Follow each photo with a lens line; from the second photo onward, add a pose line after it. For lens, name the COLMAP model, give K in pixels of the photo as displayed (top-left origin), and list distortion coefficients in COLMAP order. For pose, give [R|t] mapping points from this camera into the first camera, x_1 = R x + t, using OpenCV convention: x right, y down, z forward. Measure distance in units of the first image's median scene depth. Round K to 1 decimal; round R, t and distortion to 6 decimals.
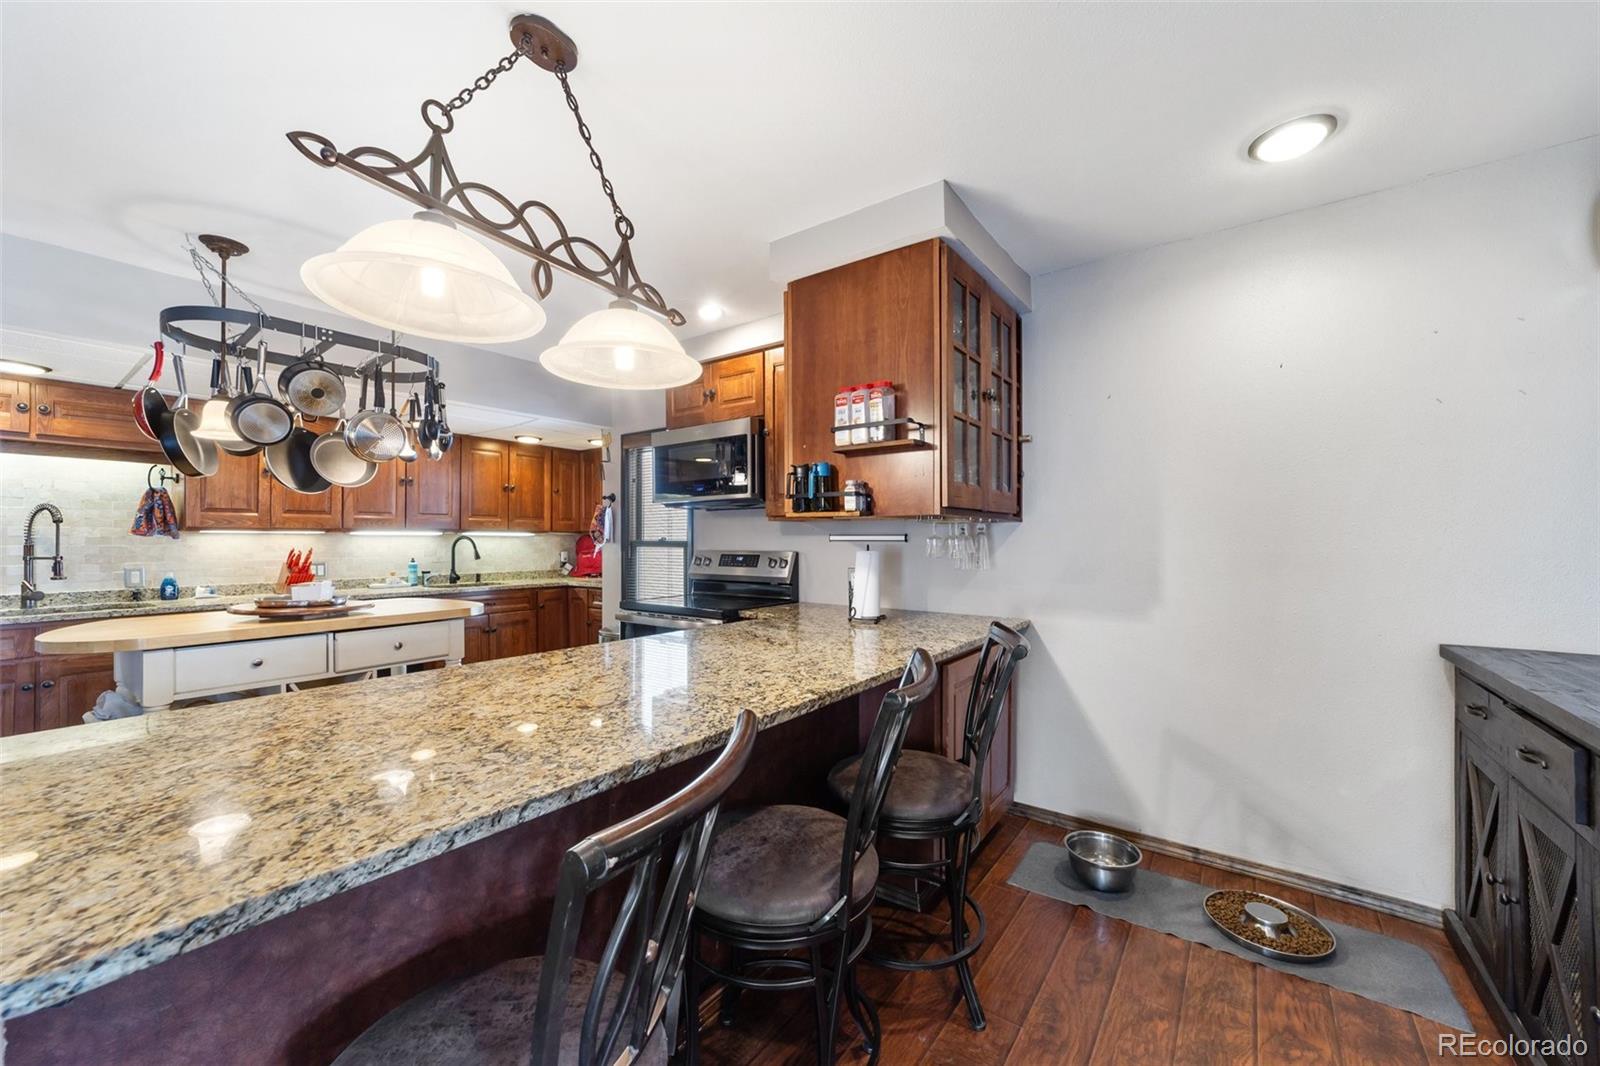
lens RADIAL K [[619.8, 0, 804.9], [0, 619.8, 549.9], [0, 0, 1]] dist [-0.021879, 0.006961]
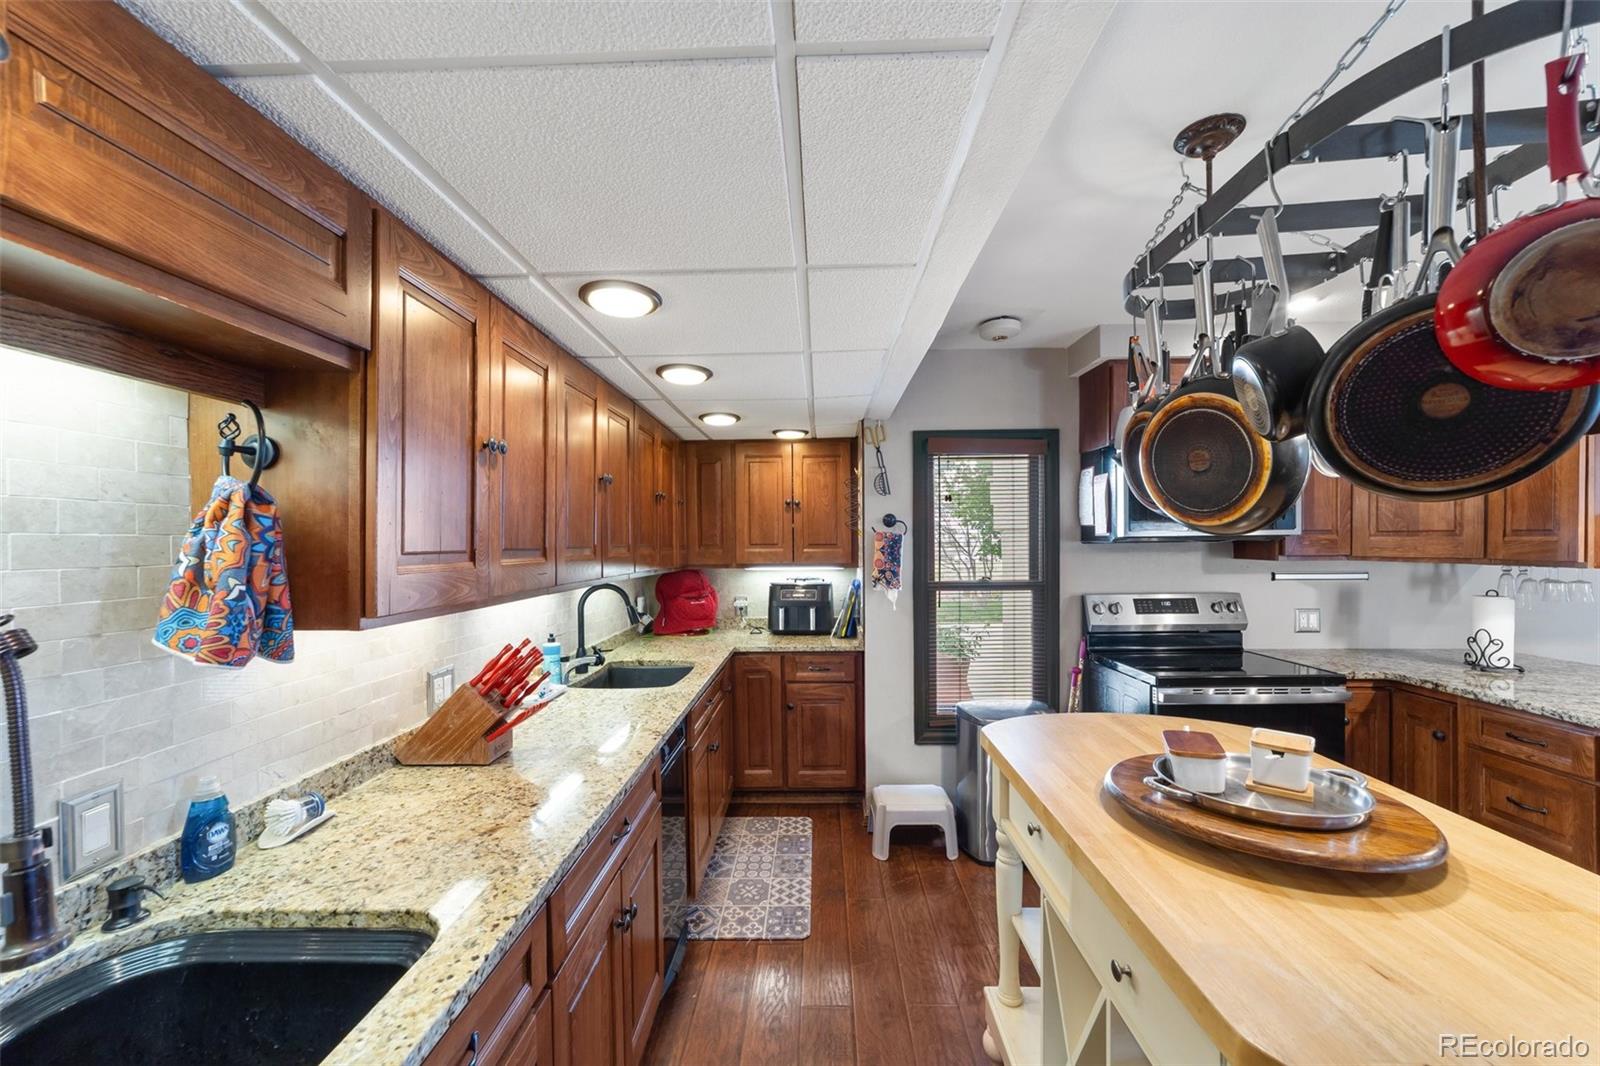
lens RADIAL K [[619.8, 0, 804.9], [0, 619.8, 549.9], [0, 0, 1]] dist [-0.021879, 0.006961]
pose [[0.824725, -0.013586, 0.565371, -0.813658], [0.017449, 0.999847, -0.001427, -0.054229], [-0.565265, 0.011042, 0.824836, 0.507289]]
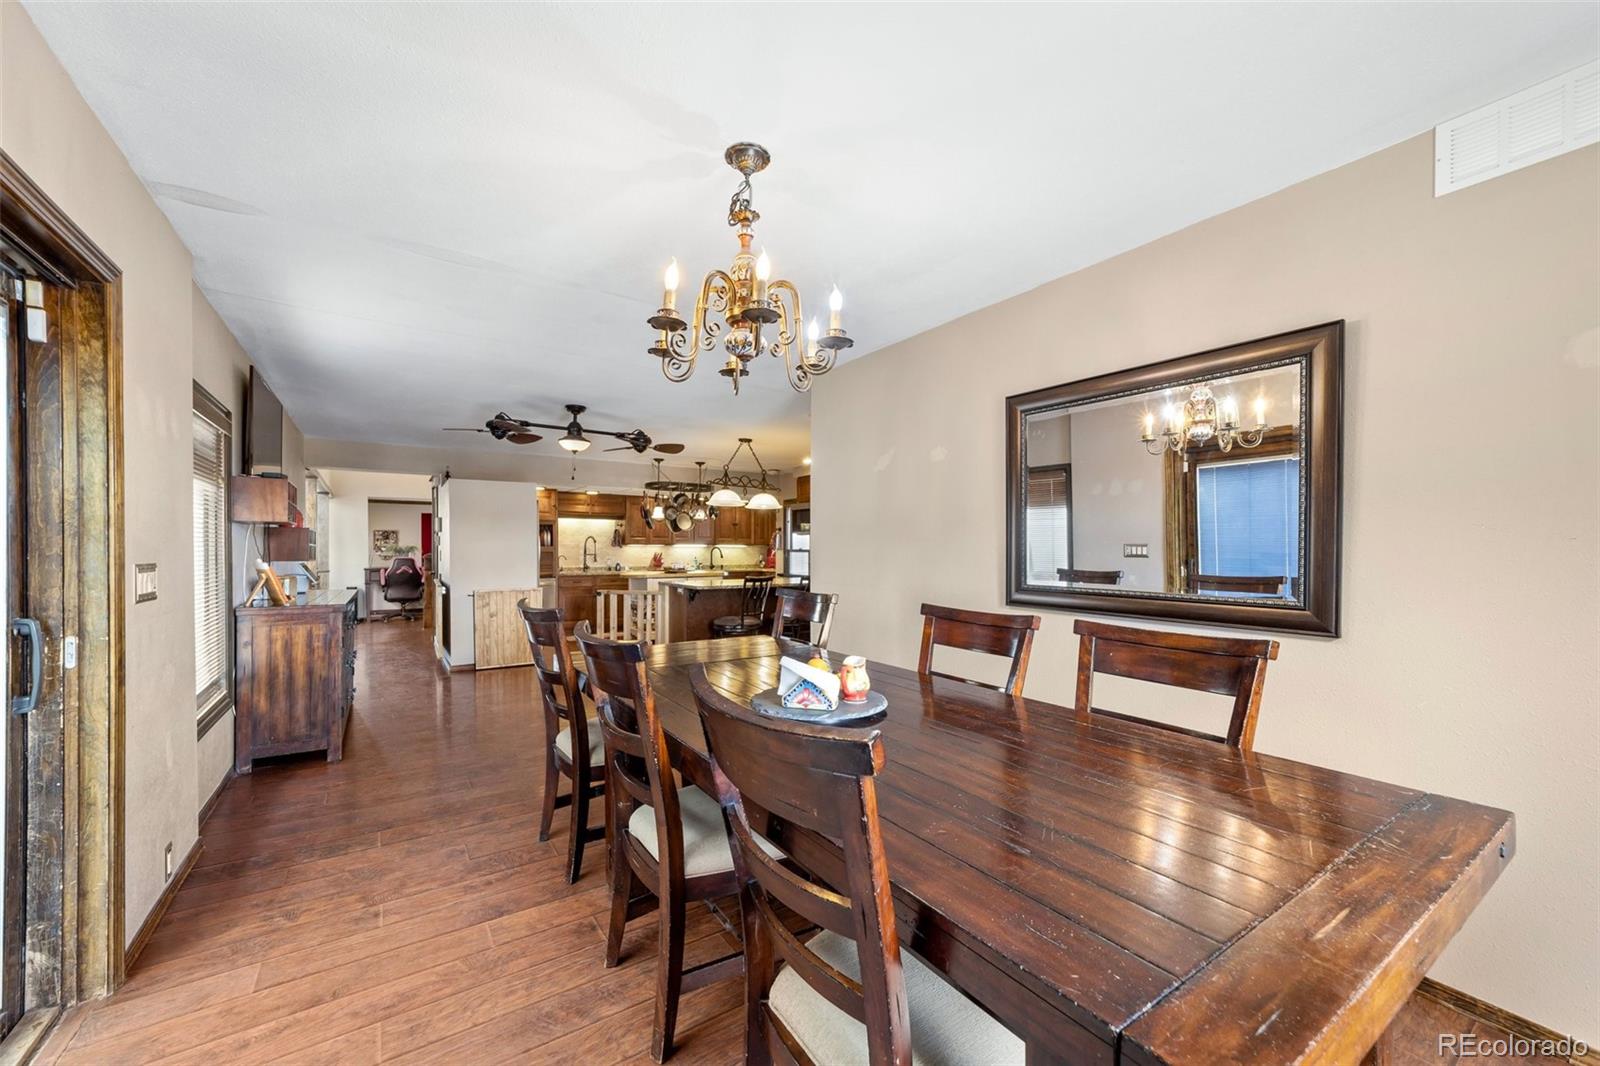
lens RADIAL K [[619.8, 0, 804.9], [0, 619.8, 549.9], [0, 0, 1]] dist [-0.021879, 0.006961]
pose [[0.946207, 0.003334, -0.323546, 0.492321], [-0.009173, 0.999821, -0.016524, 0.023087], [0.323433, 0.018603, 0.946068, -1.061726]]
